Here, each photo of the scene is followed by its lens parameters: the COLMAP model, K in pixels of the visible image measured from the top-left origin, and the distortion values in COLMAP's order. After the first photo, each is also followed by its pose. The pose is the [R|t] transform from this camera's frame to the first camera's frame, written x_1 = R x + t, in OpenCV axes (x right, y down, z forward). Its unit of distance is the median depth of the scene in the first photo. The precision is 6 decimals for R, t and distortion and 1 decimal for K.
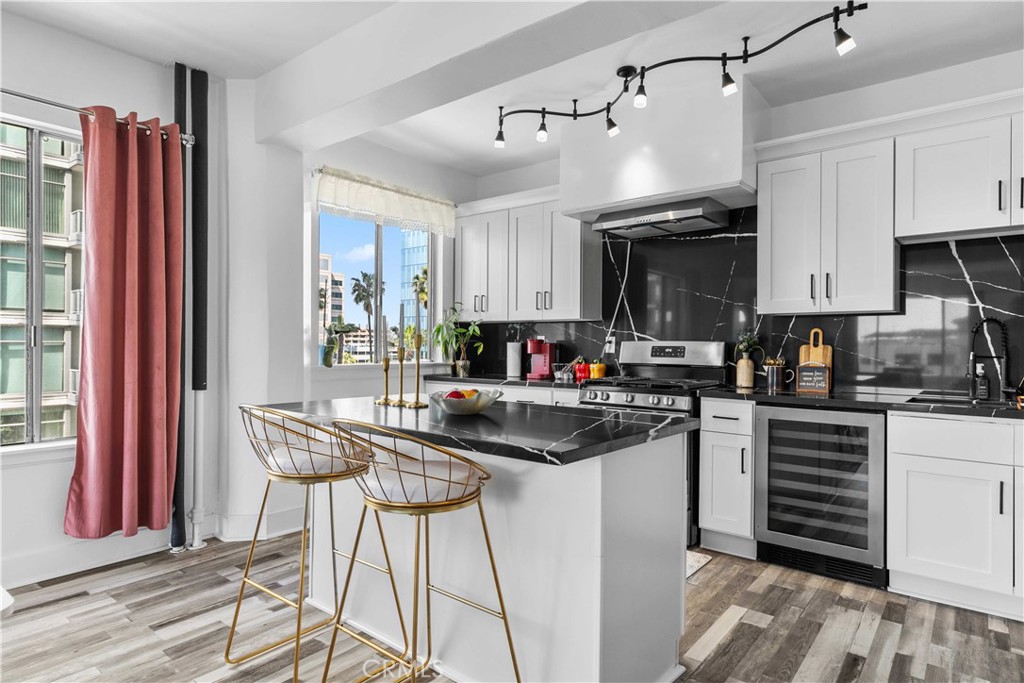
lens RADIAL K [[578.0, 0, 511.8], [0, 578.0, 341.1], [0, 0, 1]] dist [-0.003632, -0.002112]
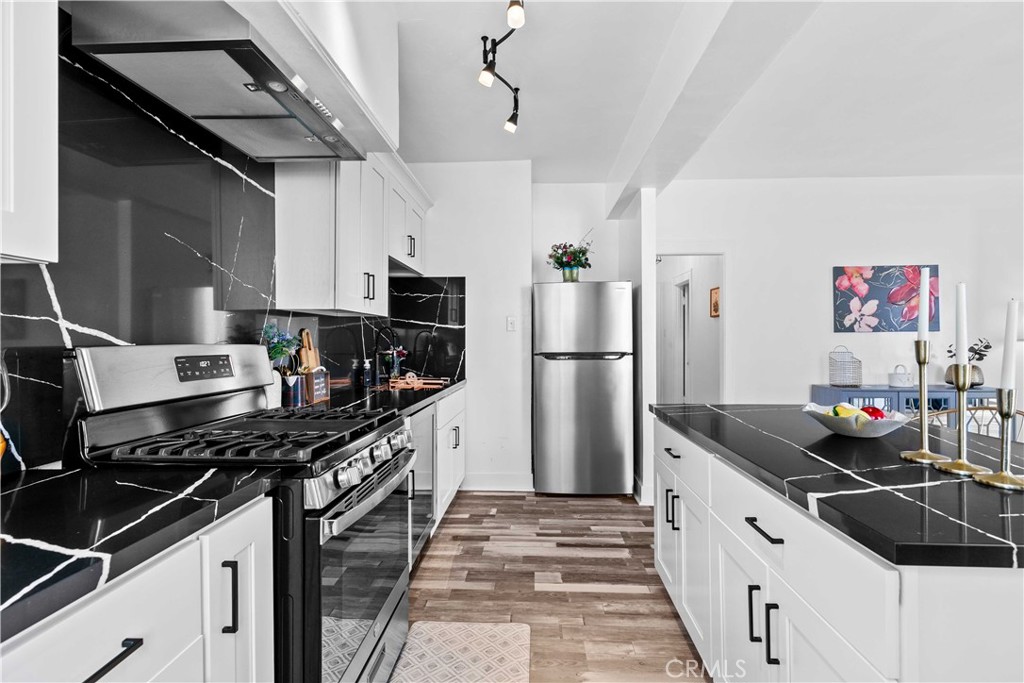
lens RADIAL K [[454.5, 0, 514.5], [0, 454.5, 342.0], [0, 0, 1]] dist [0.000358, -0.000270]
pose [[-0.587651, -0.003999, 0.809104, -0.268665], [-0.002033, 0.999992, 0.003466, -0.006038], [-0.809112, 0.000392, -0.587655, 1.490525]]
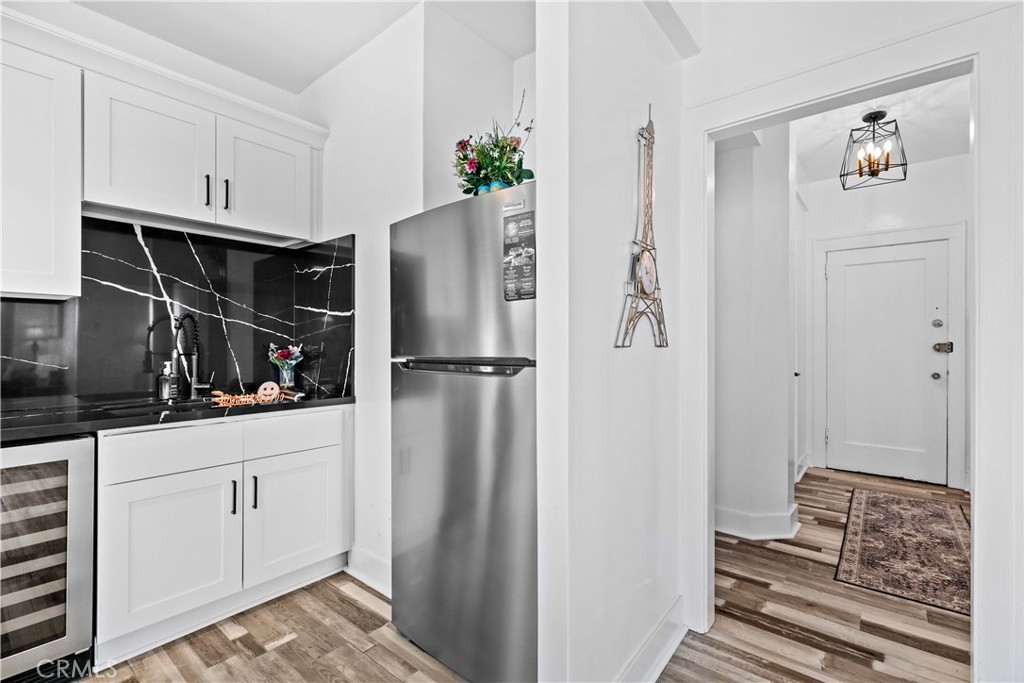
lens RADIAL K [[454.5, 0, 513.0], [0, 454.5, 342.4], [0, 0, 1]] dist [0.000358, -0.000270]
pose [[0.002720, 0.002818, 0.999992, 0.072375], [-0.000551, 0.999996, -0.002816, 0.010550], [-0.999996, -0.000544, 0.002721, 0.479834]]
